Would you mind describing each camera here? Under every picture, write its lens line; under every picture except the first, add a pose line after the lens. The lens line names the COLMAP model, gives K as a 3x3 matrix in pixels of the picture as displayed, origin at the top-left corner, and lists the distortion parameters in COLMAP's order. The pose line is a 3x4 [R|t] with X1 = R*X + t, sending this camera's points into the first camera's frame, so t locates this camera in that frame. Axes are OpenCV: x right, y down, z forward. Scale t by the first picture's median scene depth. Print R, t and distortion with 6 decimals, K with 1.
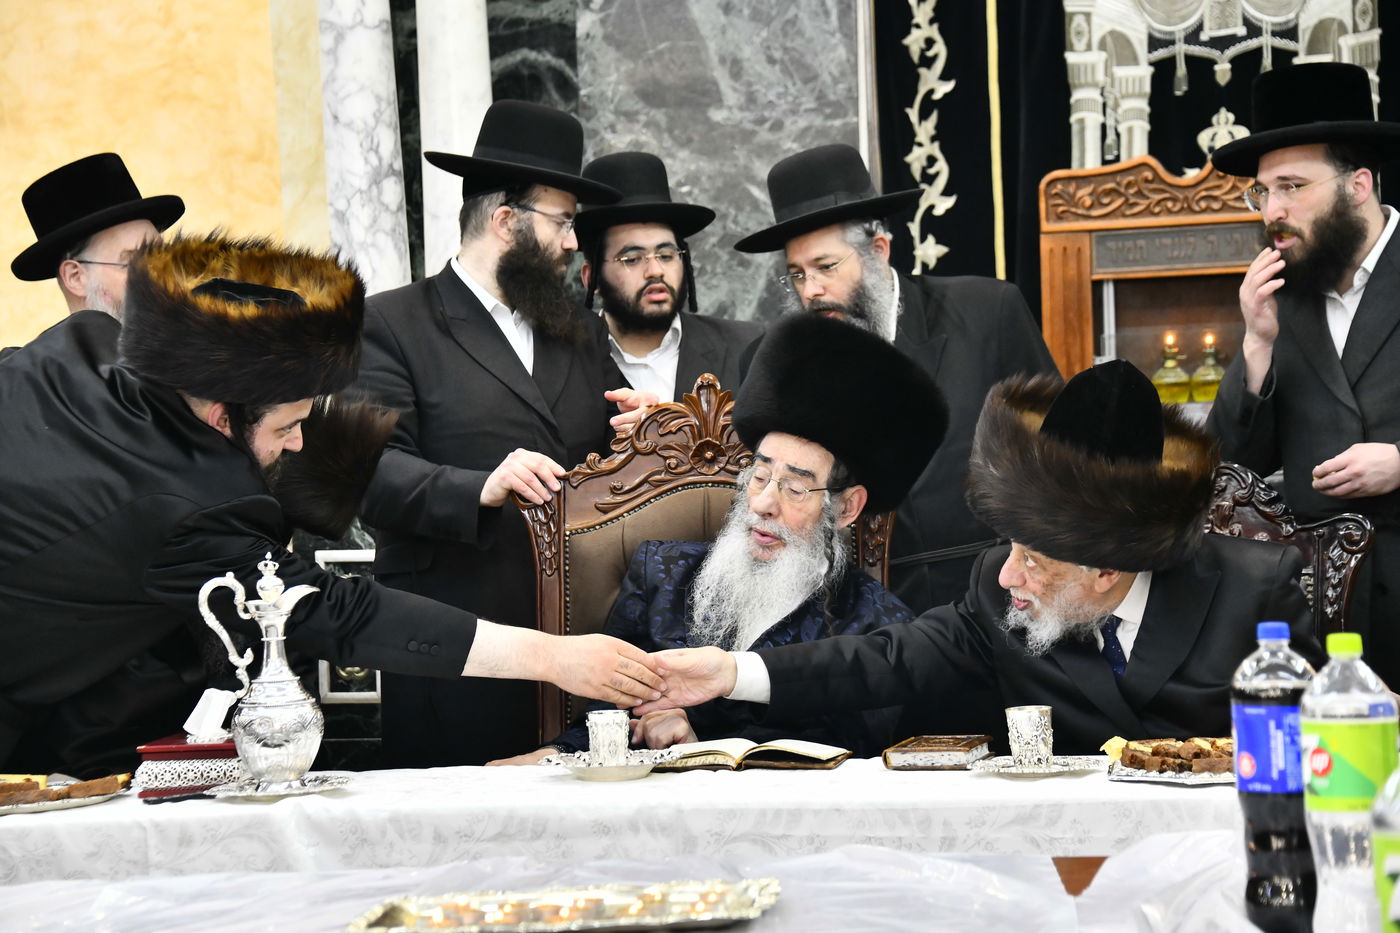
lens RADIAL K [[4455.1, 0, 690.0], [0, 4455.1, 481.4], [0, 0, 1]] dist [1.237960, 2.236898]
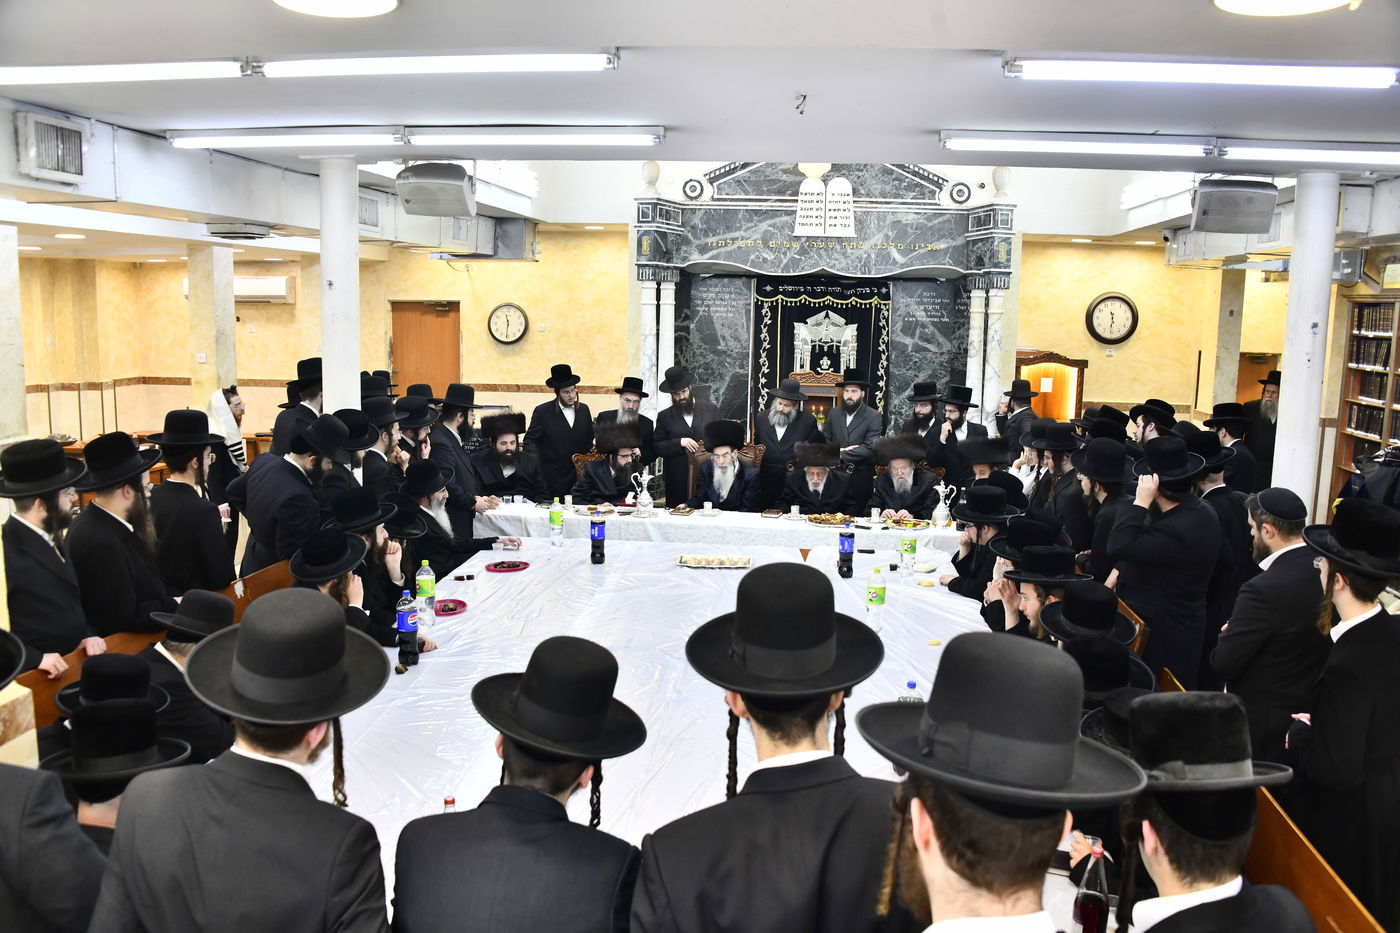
lens RADIAL K [[1128.7, 0, 705.5], [0, 1128.7, 488.9], [0, 0, 1]] dist [-0.143011, 0.081862]
pose [[0.997427, 0.055589, 0.045263, -0.070425], [-0.060848, 0.990342, 0.124584, -0.108080], [-0.037900, -0.127017, 0.991176, -0.233772]]
